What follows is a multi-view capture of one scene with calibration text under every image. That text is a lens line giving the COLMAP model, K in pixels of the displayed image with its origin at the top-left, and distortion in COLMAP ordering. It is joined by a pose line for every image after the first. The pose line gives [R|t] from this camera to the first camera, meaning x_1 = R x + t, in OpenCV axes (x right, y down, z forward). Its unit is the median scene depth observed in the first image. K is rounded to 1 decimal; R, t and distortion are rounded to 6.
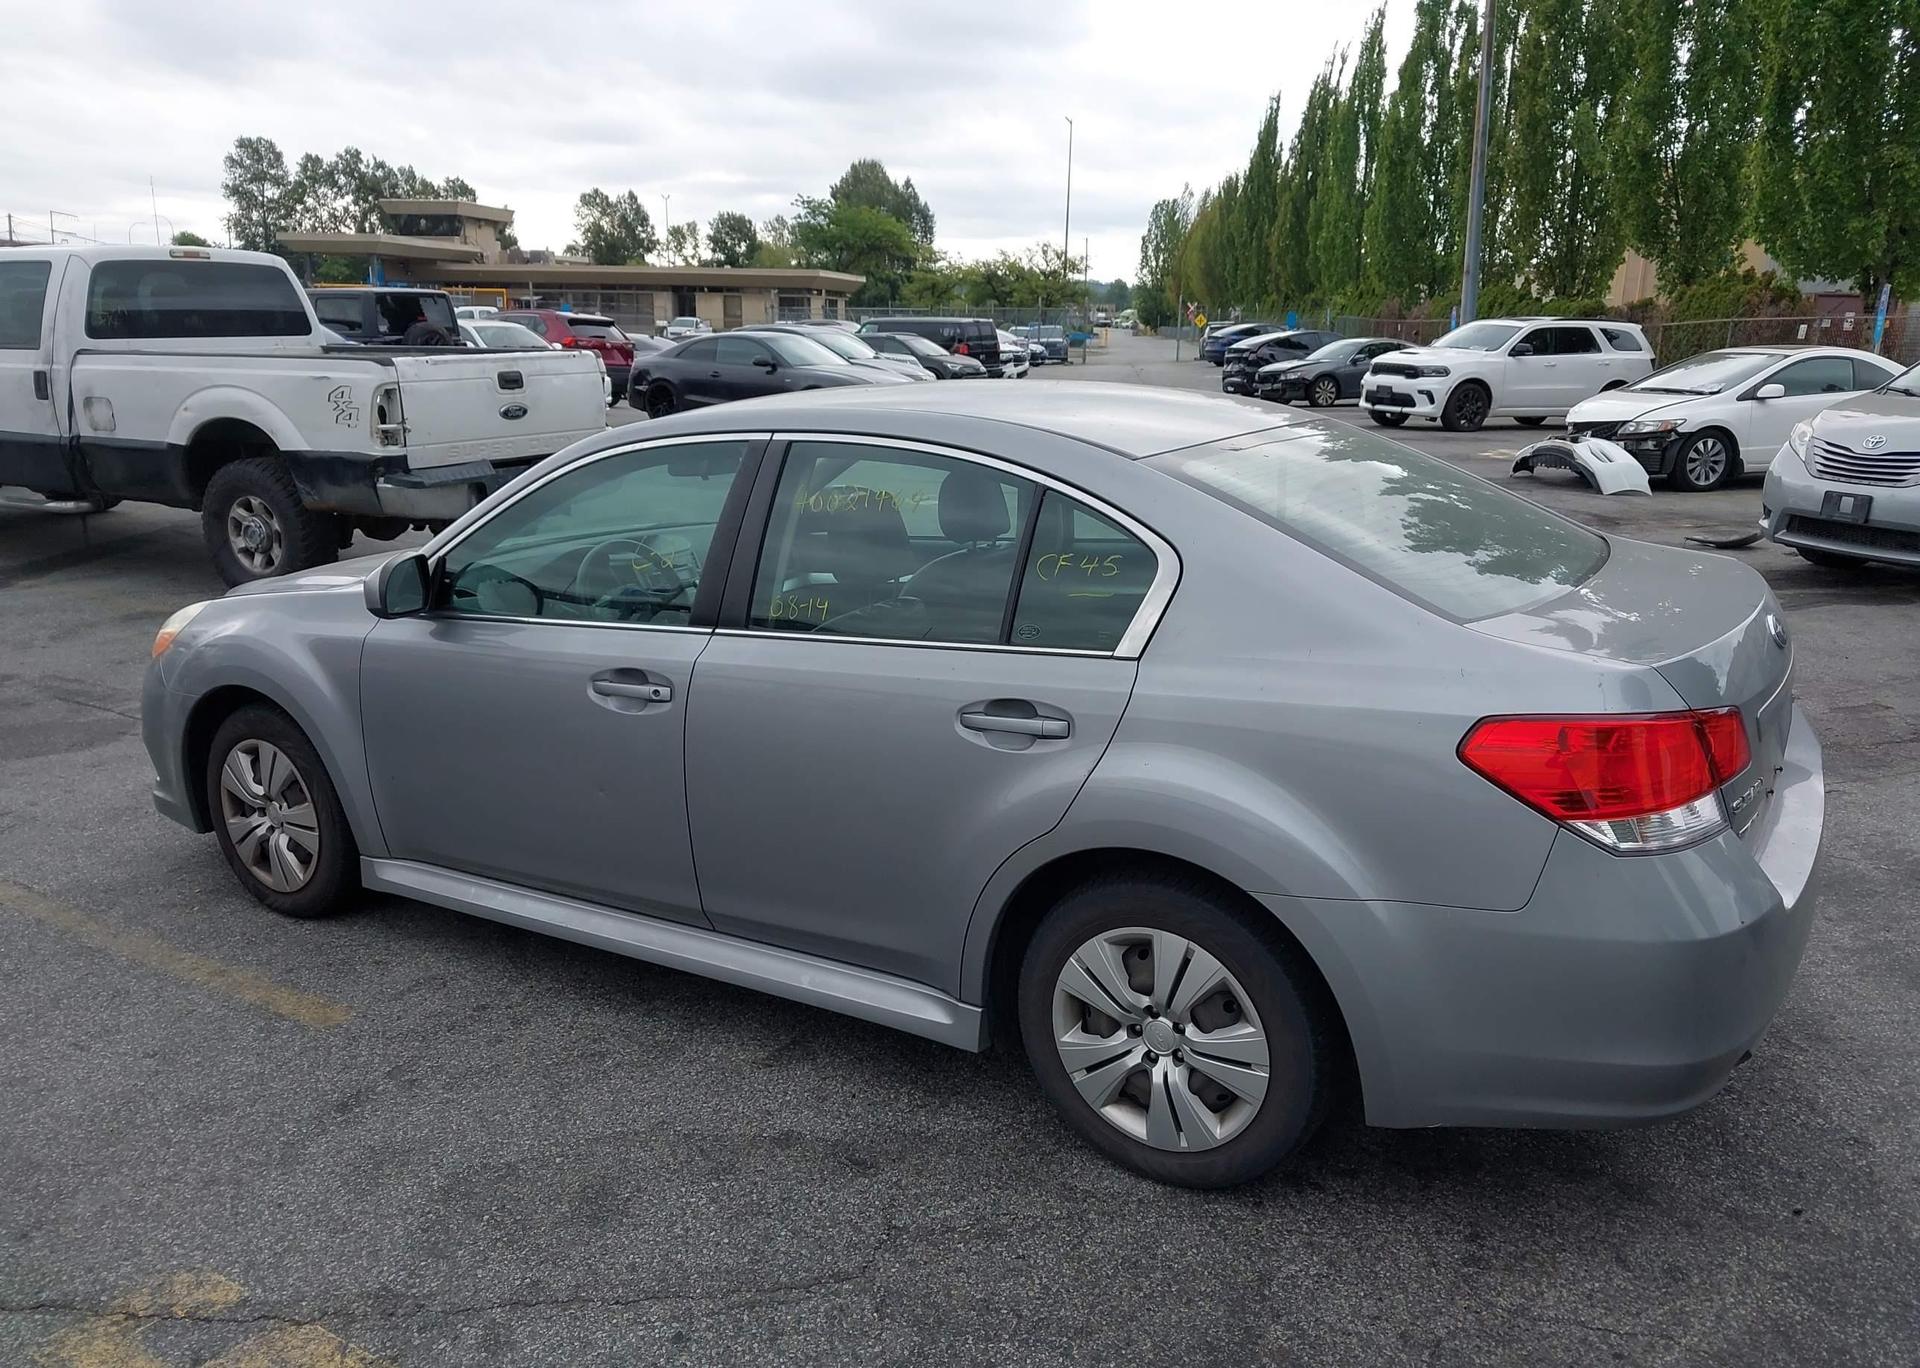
lens RADIAL K [[1514.1, 0, 950.5], [0, 1514.1, 709.3], [0, 0, 1]] dist [0.000992, -0.001694]
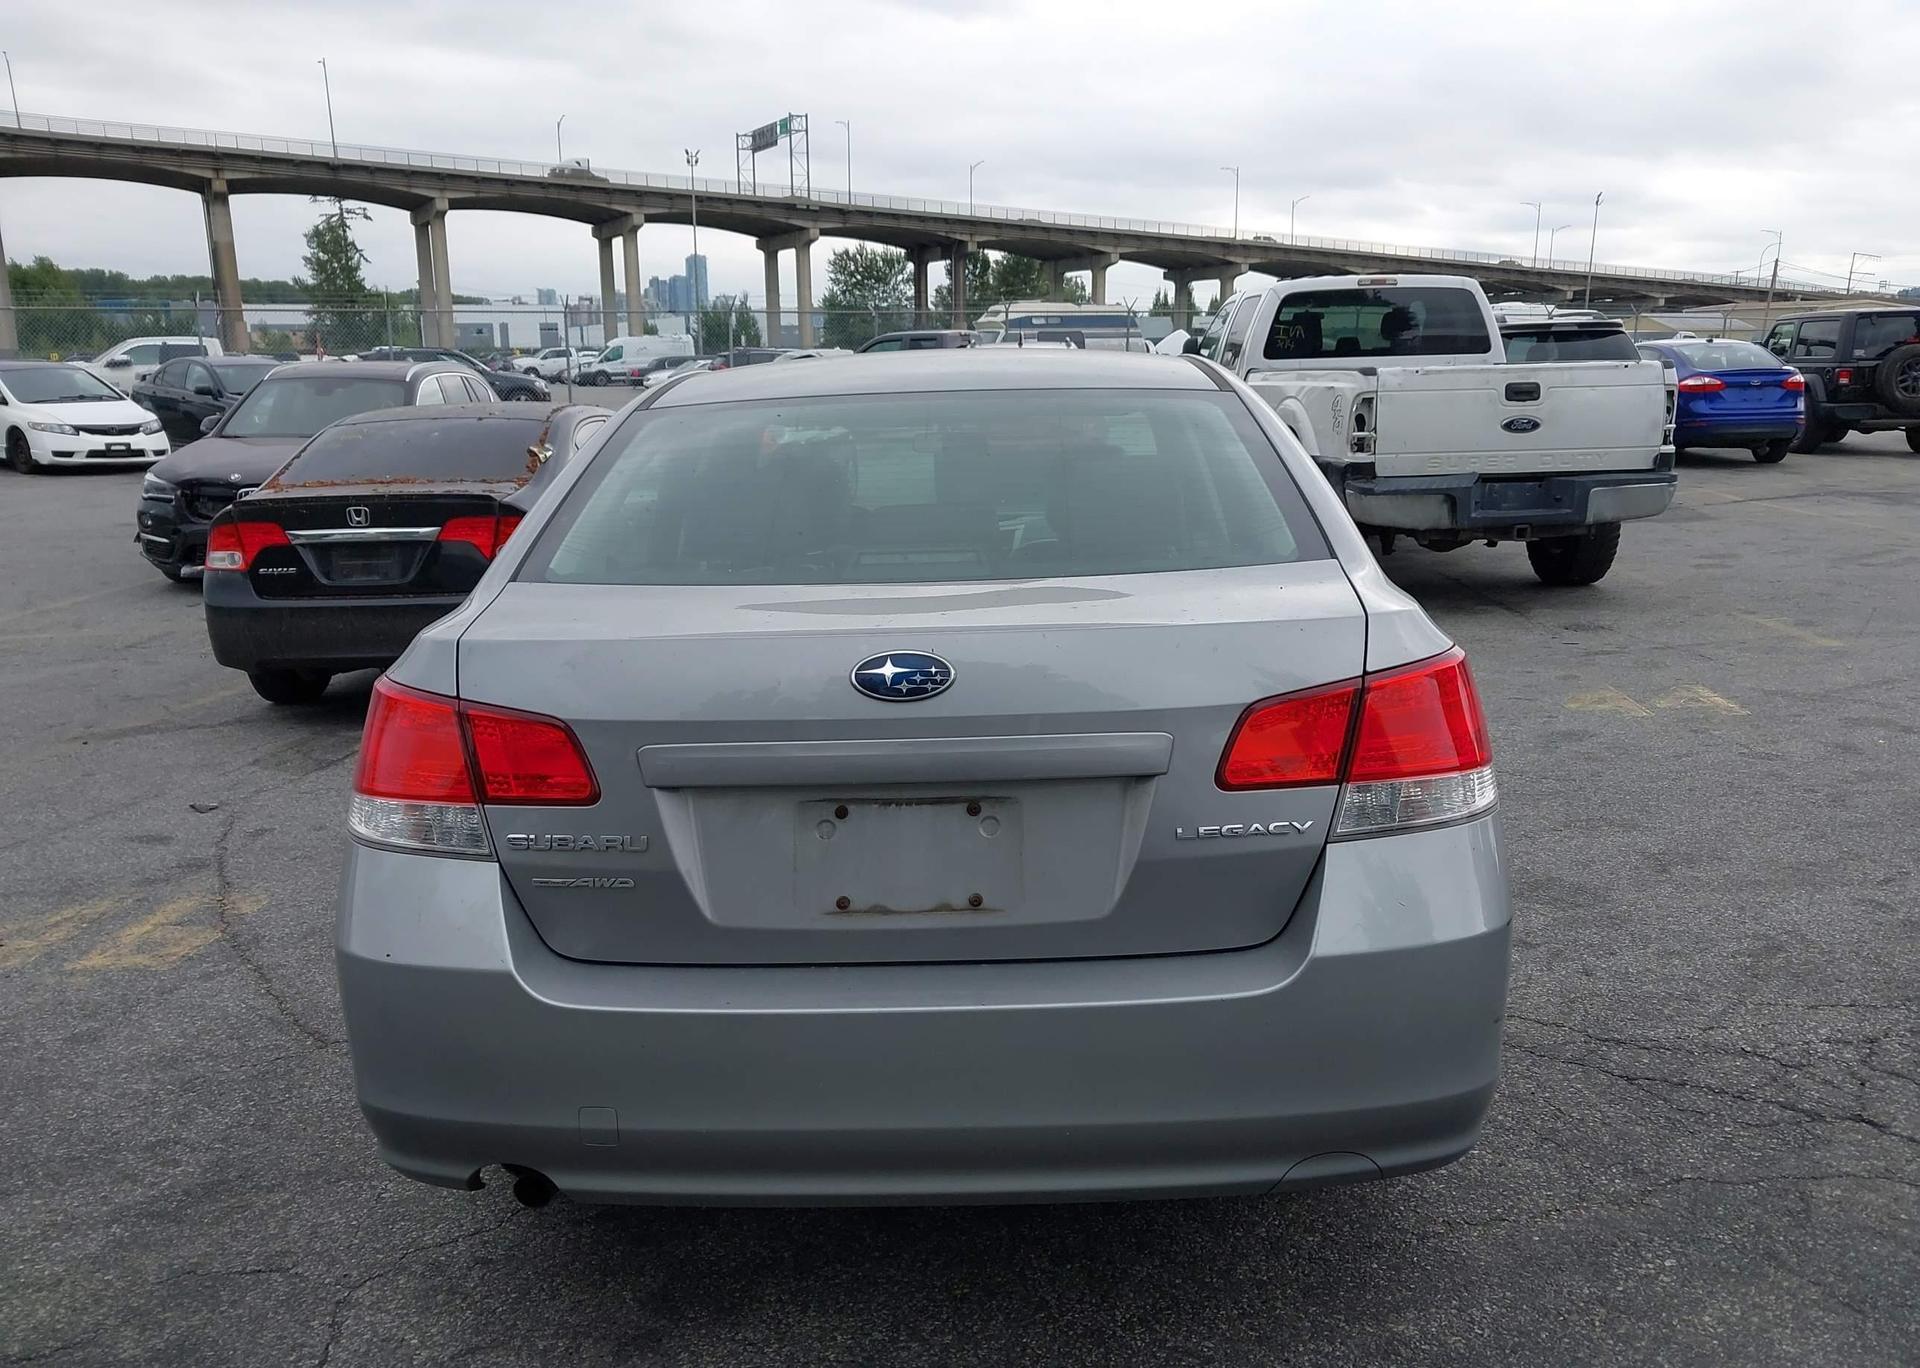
lens RADIAL K [[1514.1, 0, 950.5], [0, 1514.1, 709.3], [0, 0, 1]] dist [0.000992, -0.001694]
pose [[0.504275, 0.172553, -0.846128, 0.220266], [-0.194481, 0.977354, 0.083408, -0.018979], [0.841359, 0.122495, 0.526413, 0.132670]]
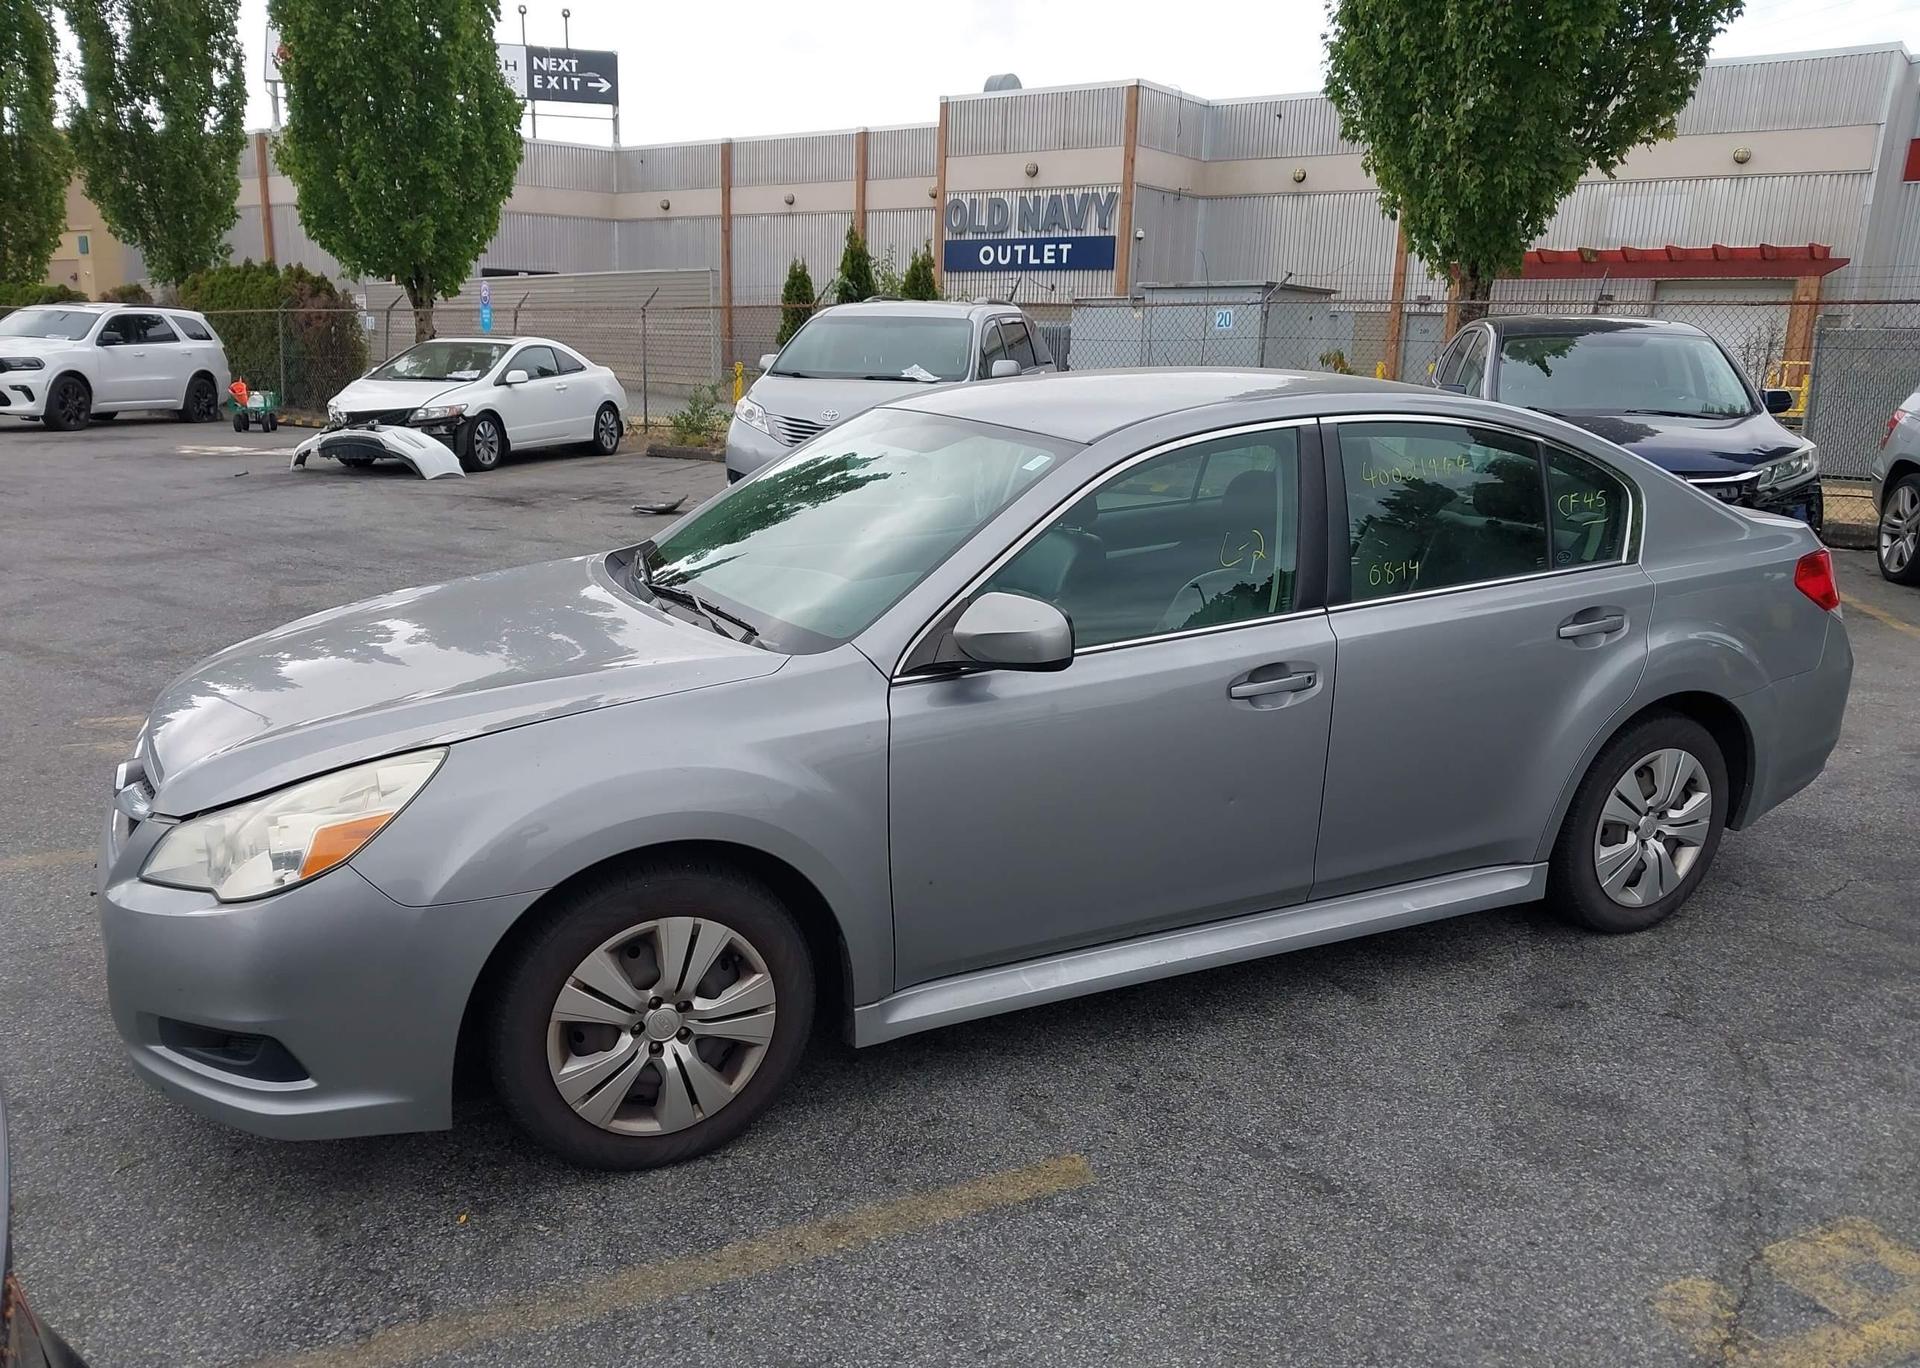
lens RADIAL K [[1514.1, 0, 950.5], [0, 1514.1, 709.3], [0, 0, 1]] dist [0.000992, -0.001694]
pose [[0.523793, -0.199519, 0.828150, -0.263309], [0.193950, 0.974582, 0.112128, -0.034372], [-0.829472, 0.101888, 0.549176, 0.145270]]
